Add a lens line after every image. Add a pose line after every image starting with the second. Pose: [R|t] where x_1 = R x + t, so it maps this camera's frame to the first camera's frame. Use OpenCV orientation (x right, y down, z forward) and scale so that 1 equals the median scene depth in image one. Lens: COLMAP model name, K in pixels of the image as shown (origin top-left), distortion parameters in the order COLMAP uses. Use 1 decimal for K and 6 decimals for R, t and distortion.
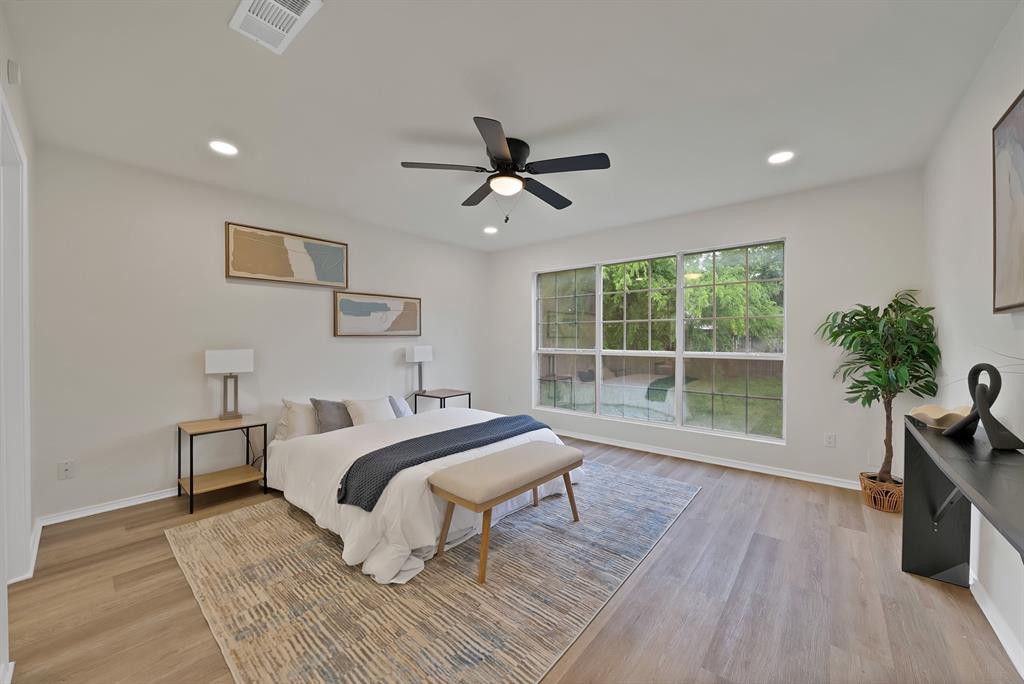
lens RADIAL K [[370.0, 0, 514.1], [0, 370.0, 337.9], [0, 0, 1]] dist [-0.026018, -0.000126]
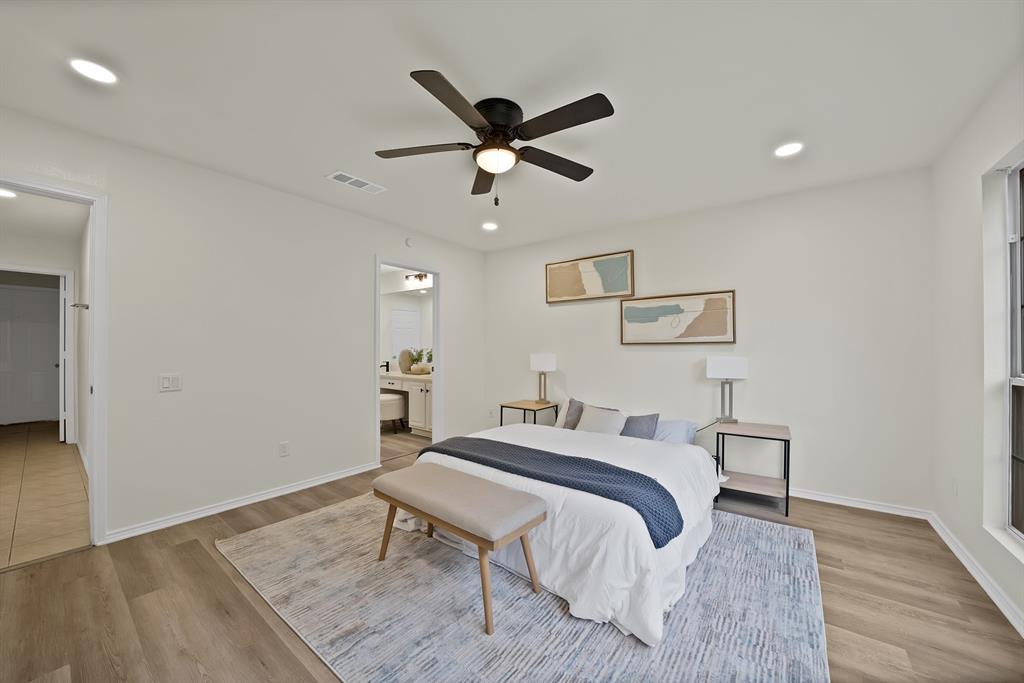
lens RADIAL K [[370.0, 0, 512.8], [0, 370.0, 342.0], [0, 0, 1]] dist [-0.026018, -0.000126]
pose [[0.059015, -0.013316, -0.998168, 0.514444], [0.002187, 0.999910, -0.013210, 0.001588], [0.998255, -0.001403, 0.059038, 0.638700]]
